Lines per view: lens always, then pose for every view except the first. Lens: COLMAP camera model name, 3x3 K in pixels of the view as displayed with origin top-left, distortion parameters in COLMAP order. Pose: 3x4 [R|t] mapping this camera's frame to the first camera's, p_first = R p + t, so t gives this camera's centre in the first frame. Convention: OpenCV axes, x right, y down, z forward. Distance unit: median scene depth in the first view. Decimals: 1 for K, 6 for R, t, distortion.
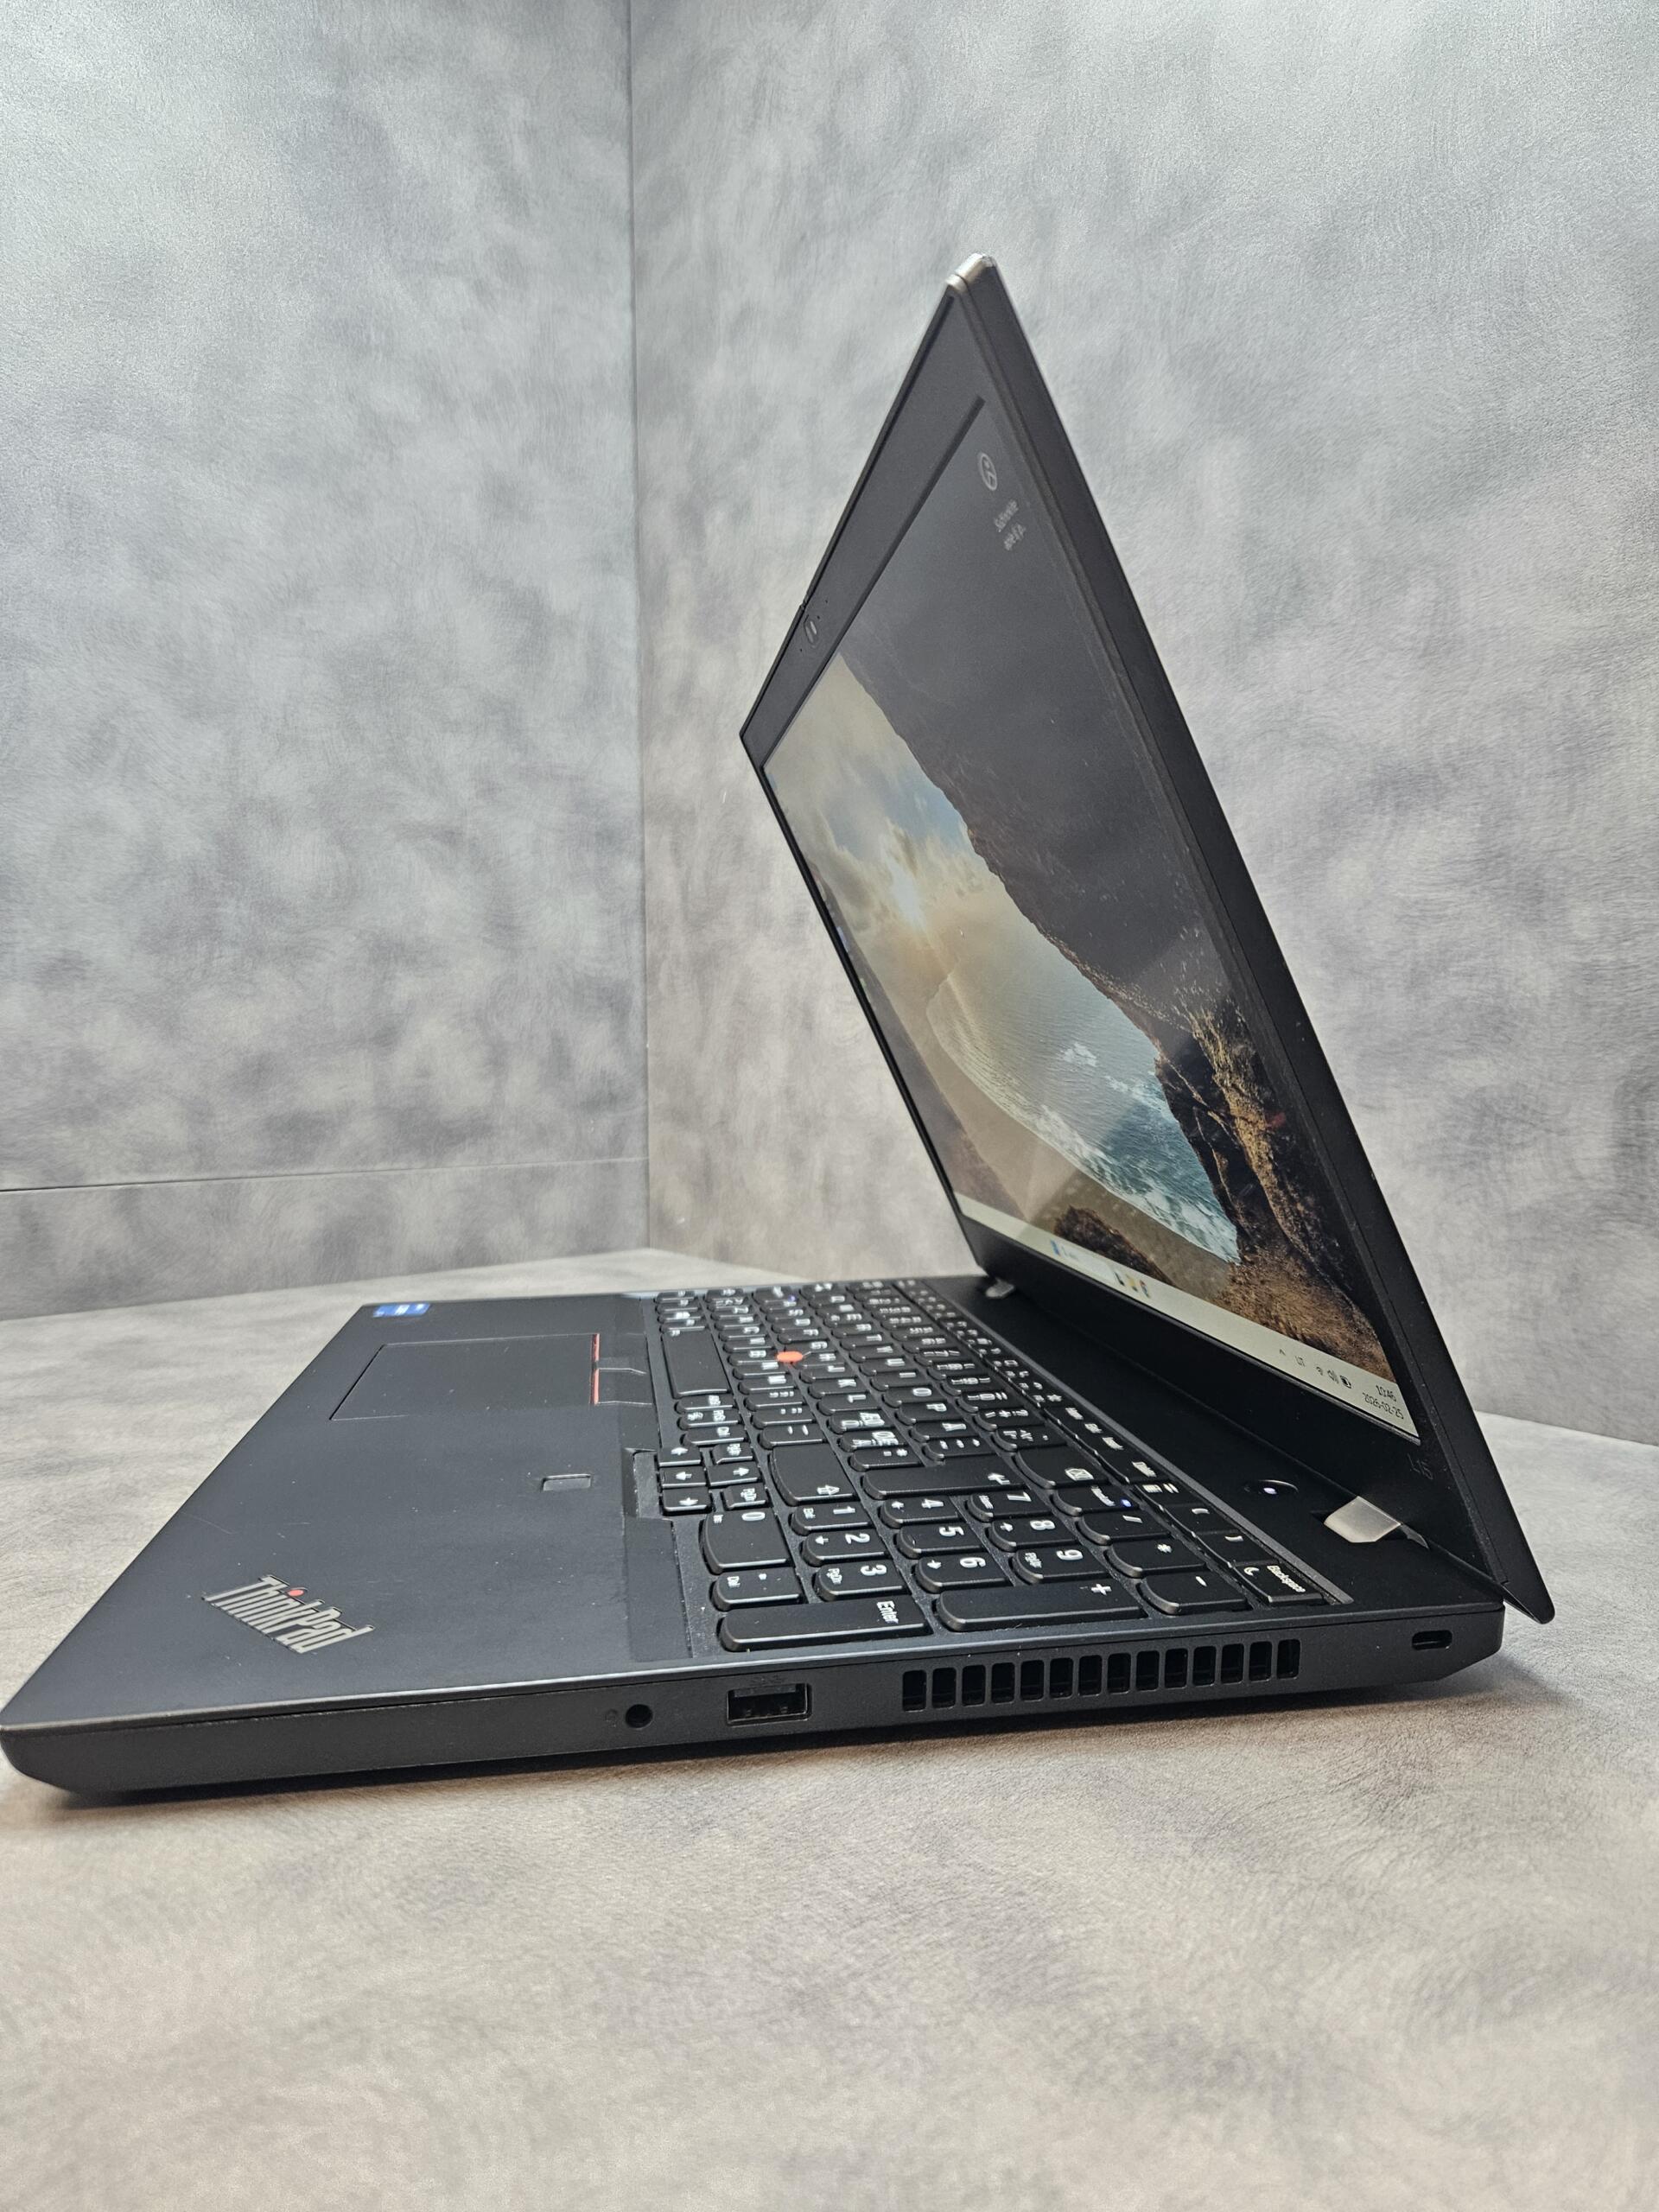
lens RADIAL K [[1576.8, 0, 829.5], [0, 1576.8, 1106.0], [0, 0, 1]] dist [-0.000421, -0.070920]
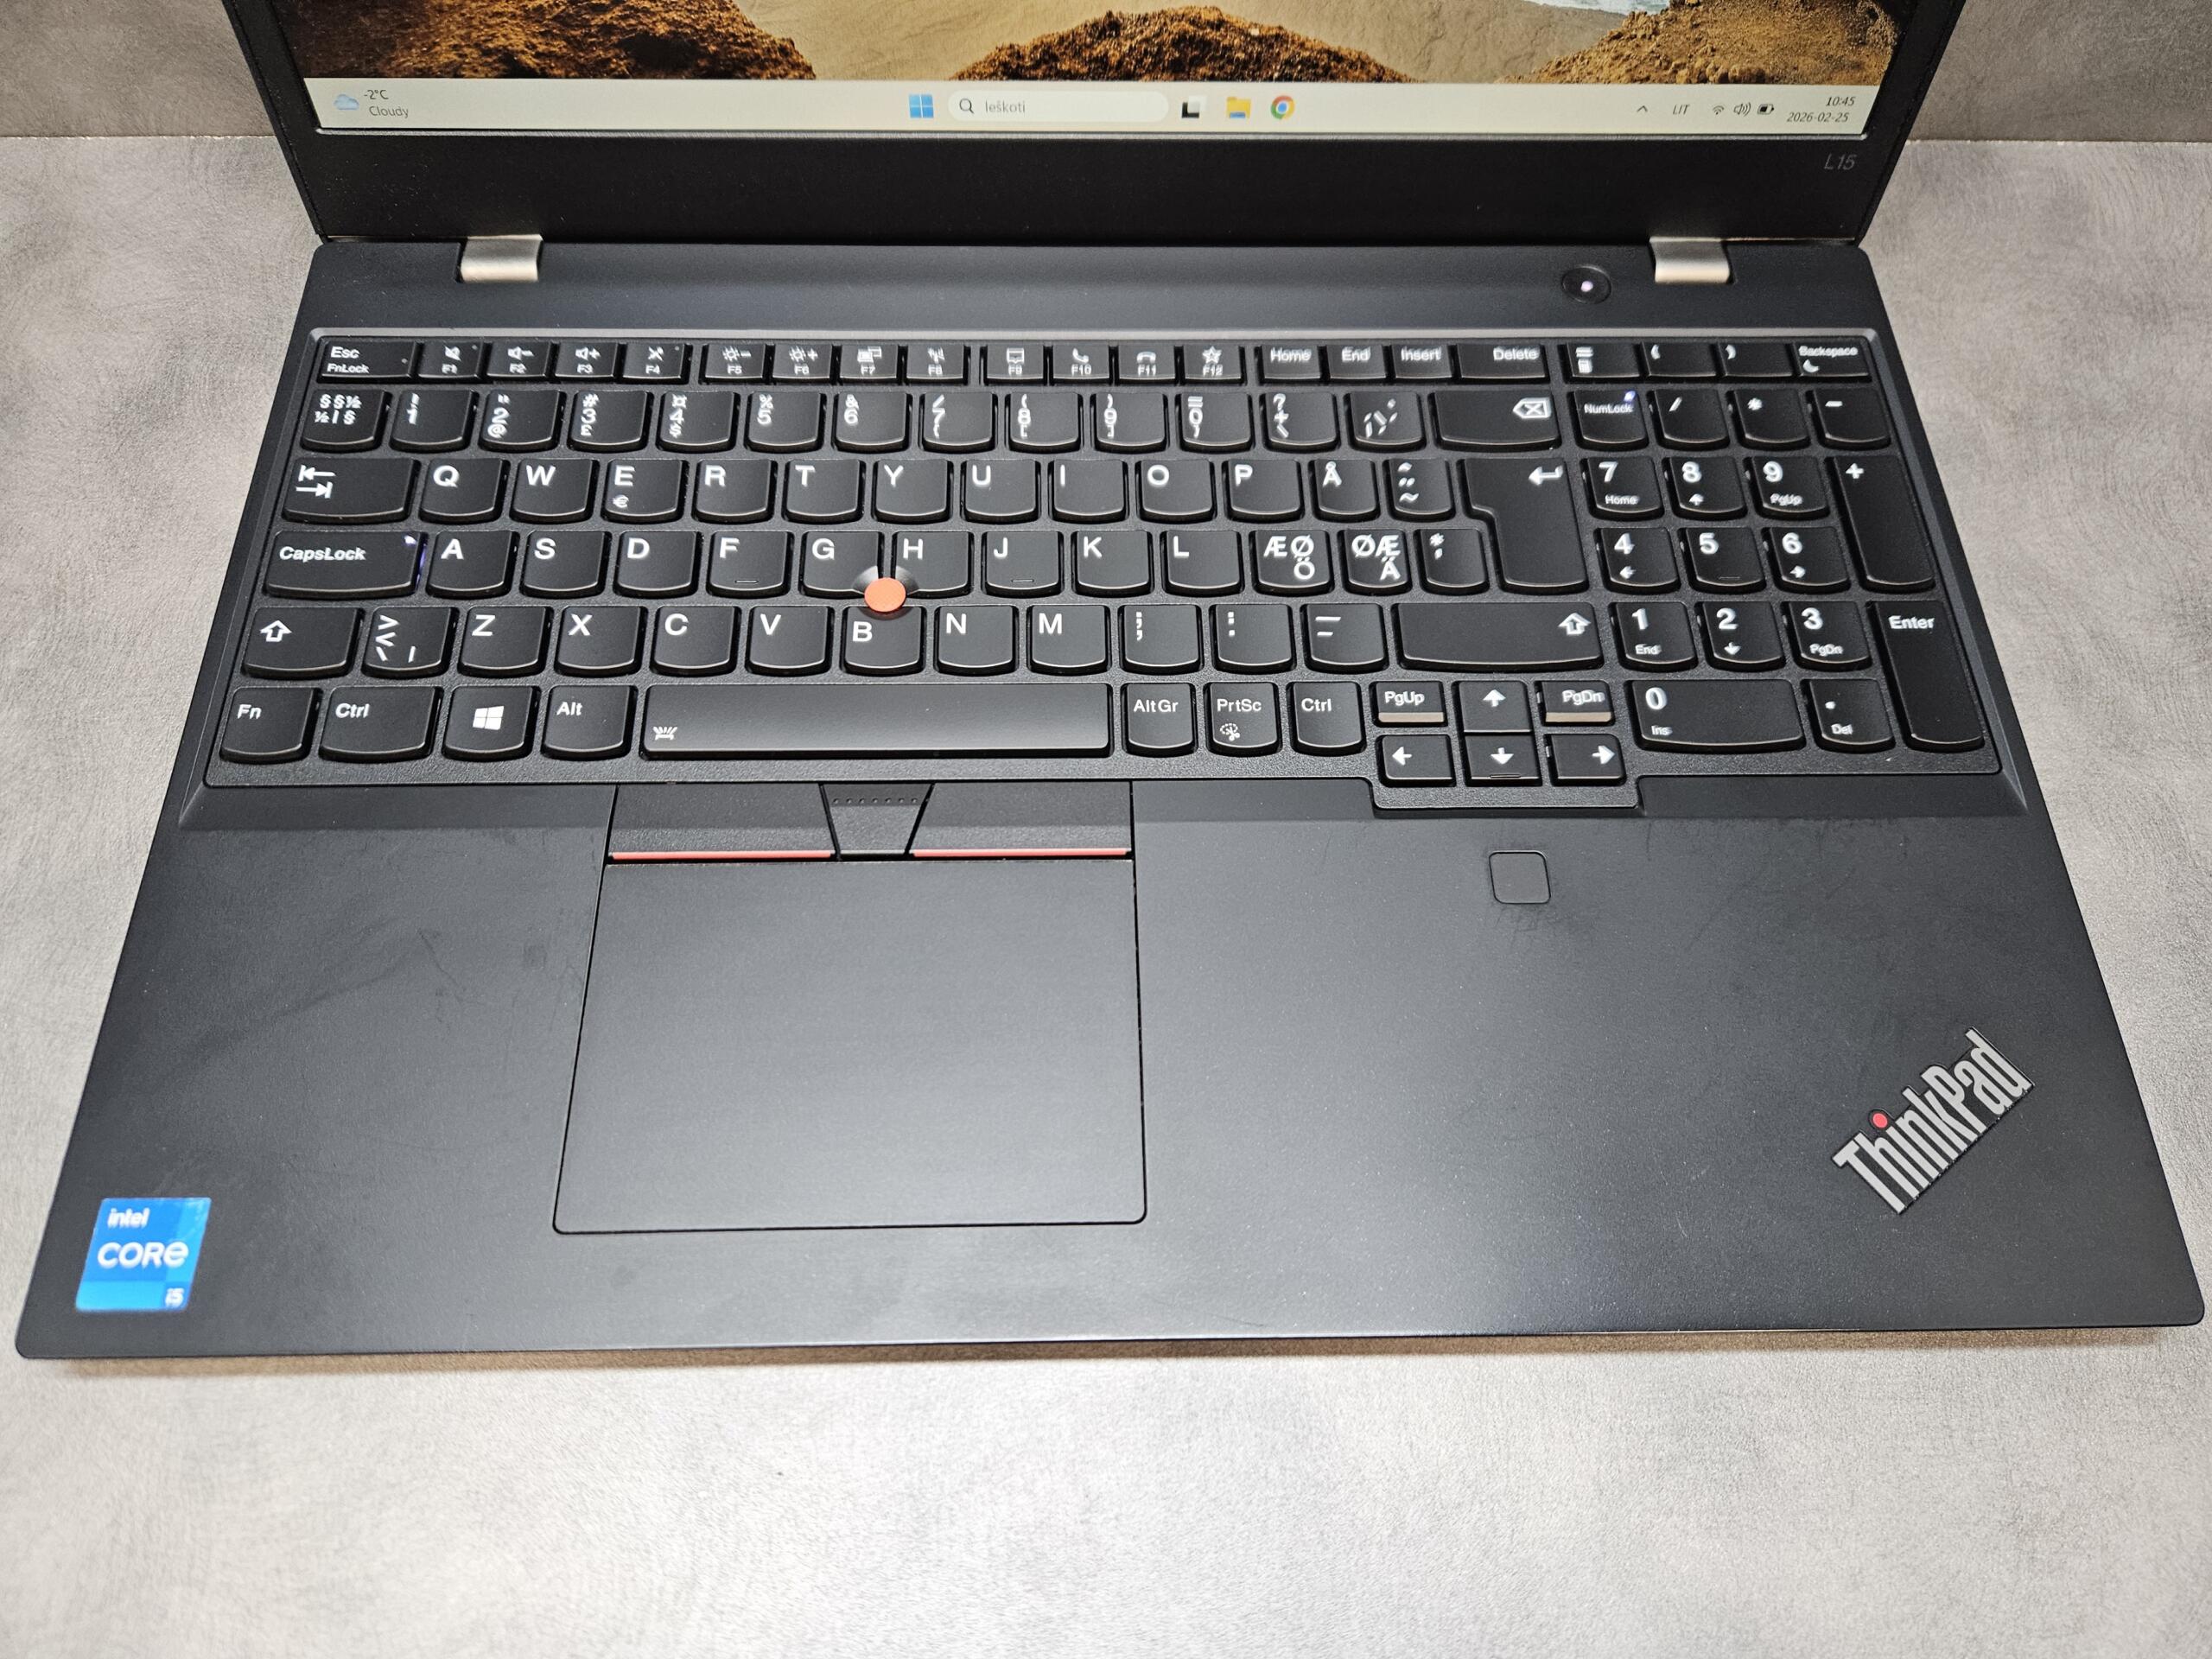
lens RADIAL K [[1493.2, 0, 1108.2], [0, 1493.2, 821.9], [0, 0, 1]] dist [0.047811, -0.054786]
pose [[0.122728, -0.890466, 0.438188, -0.628053], [0.019437, 0.443597, 0.896015, -0.609302], [-0.992250, -0.101449, 0.071750, 1.391770]]
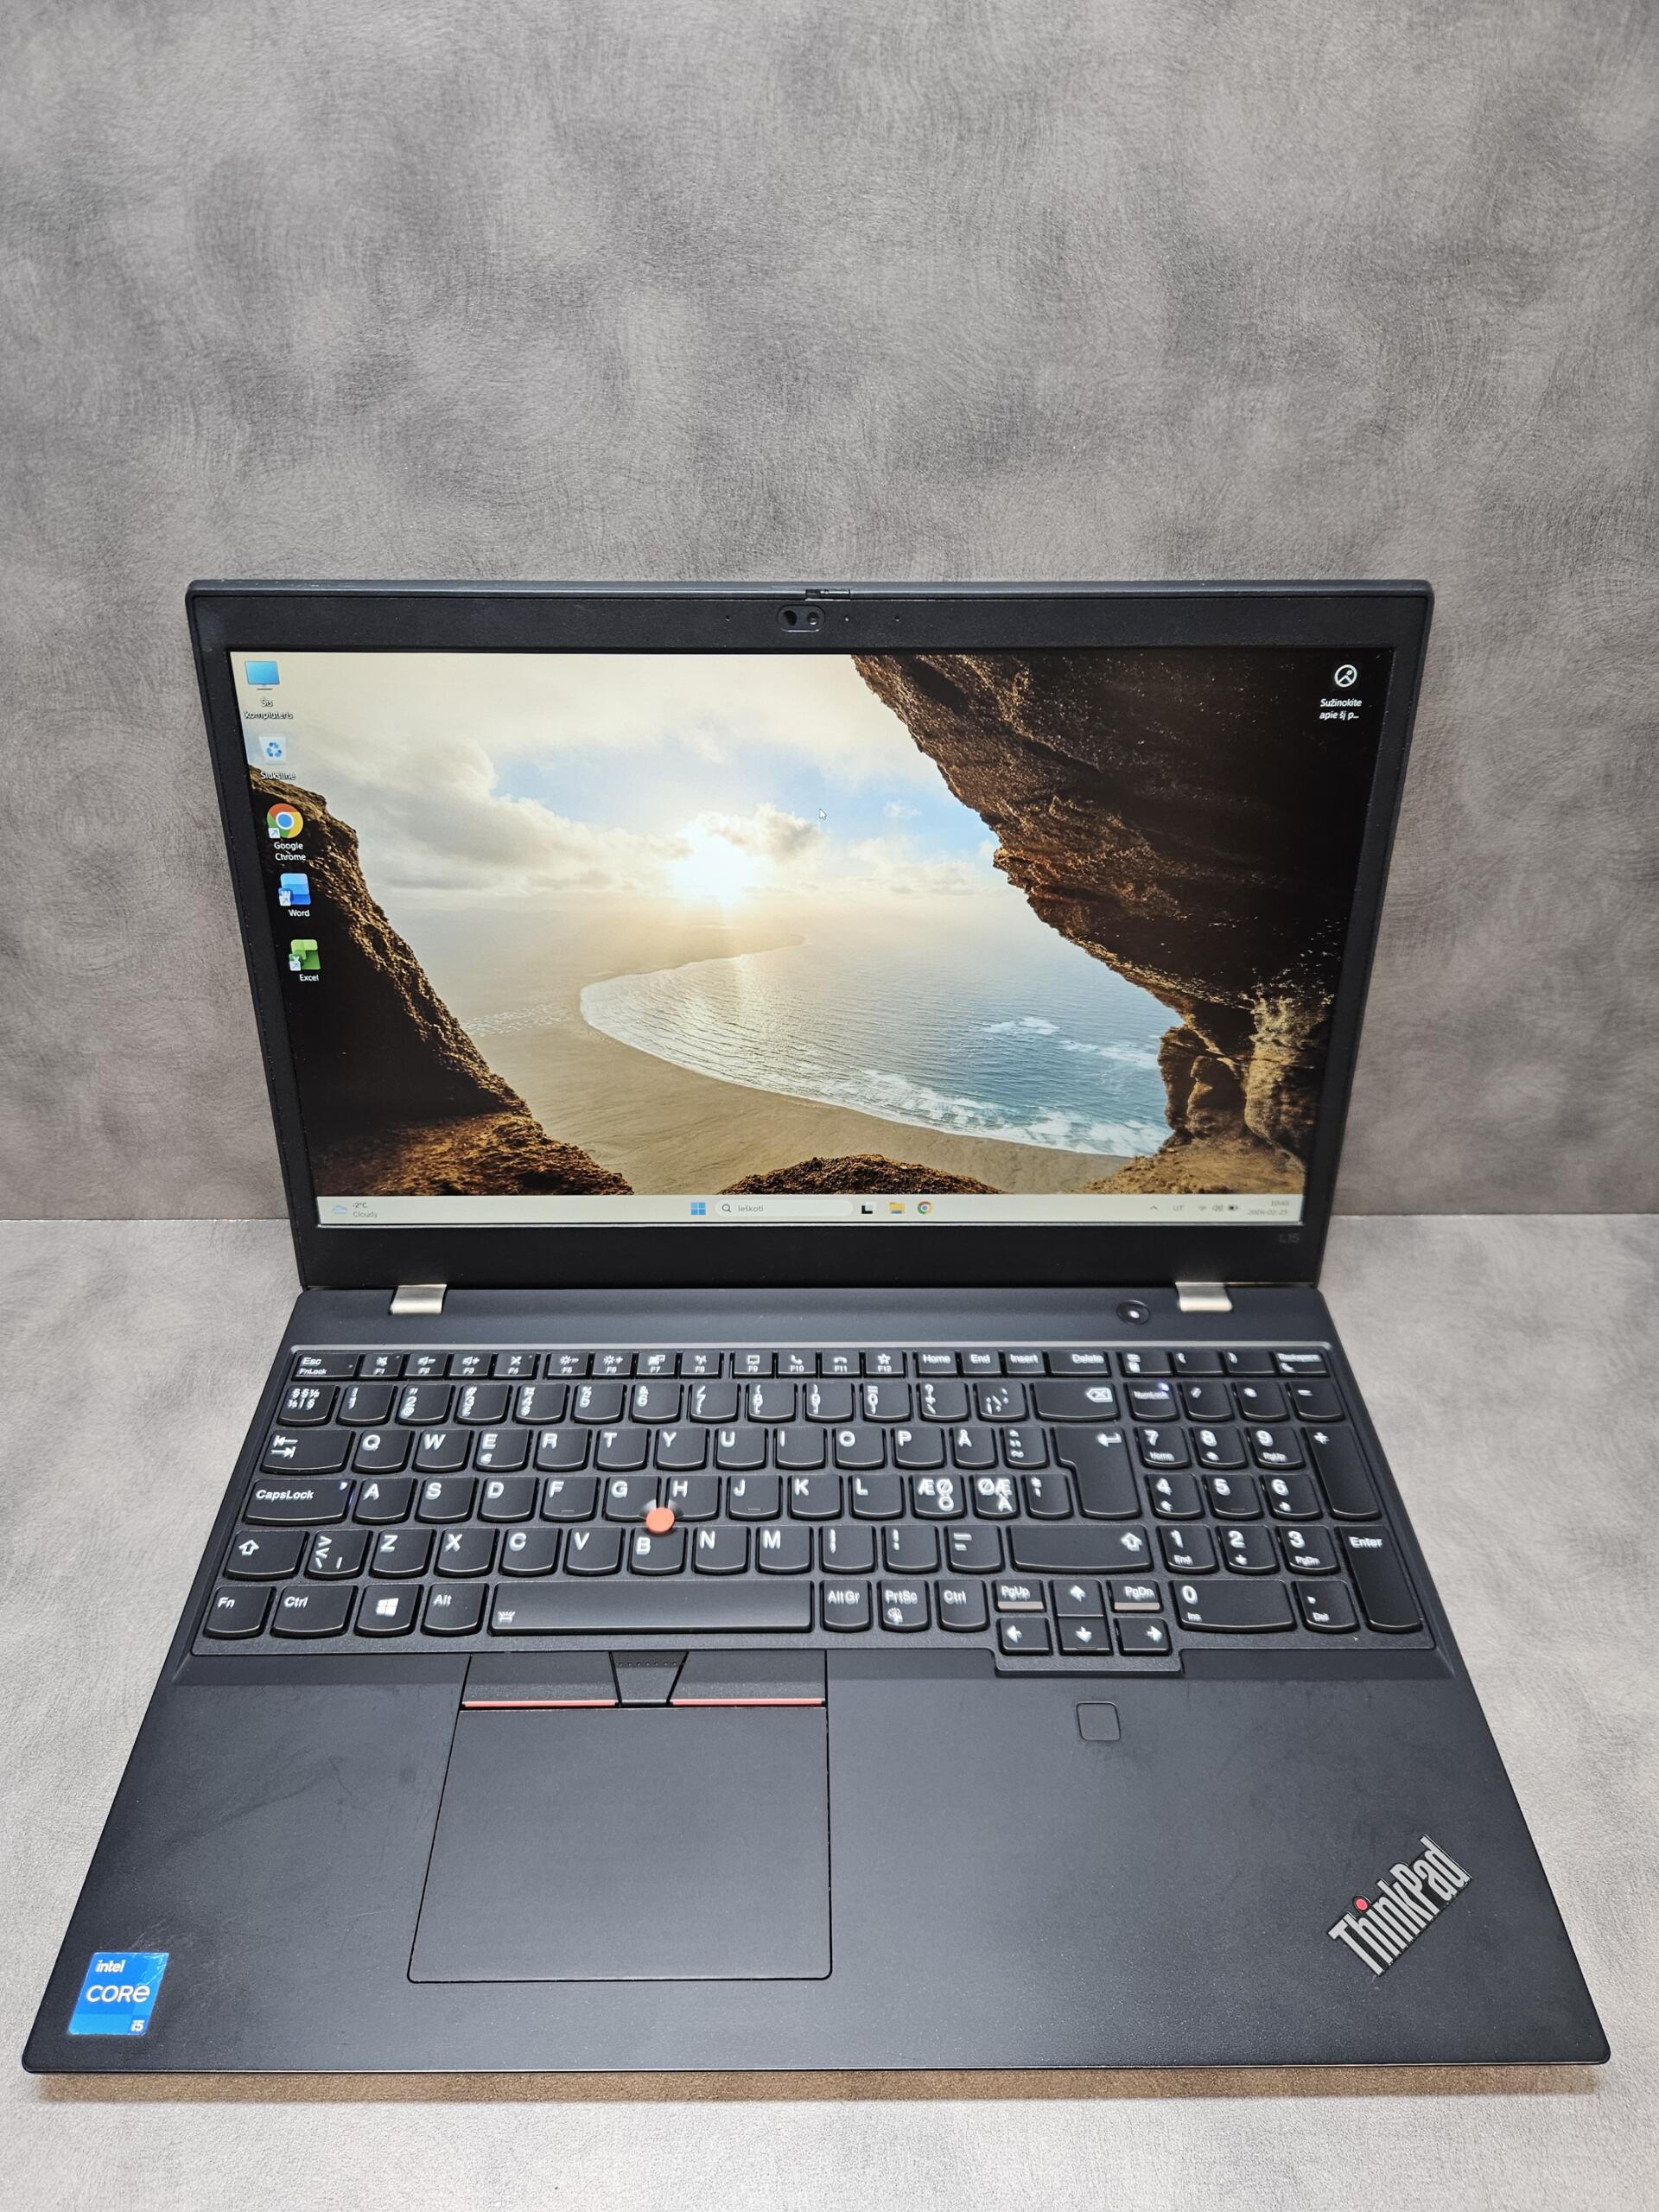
lens RADIAL K [[1493.2, 0, 823.7], [0, 1493.2, 1106.6], [0, 0, 1]] dist [0.047811, -0.054786]
pose [[0.131741, -0.613152, 0.778903, -0.969153], [0.032965, 0.788026, 0.614758, -1.026717], [-0.990736, -0.055312, 0.124028, 1.302509]]
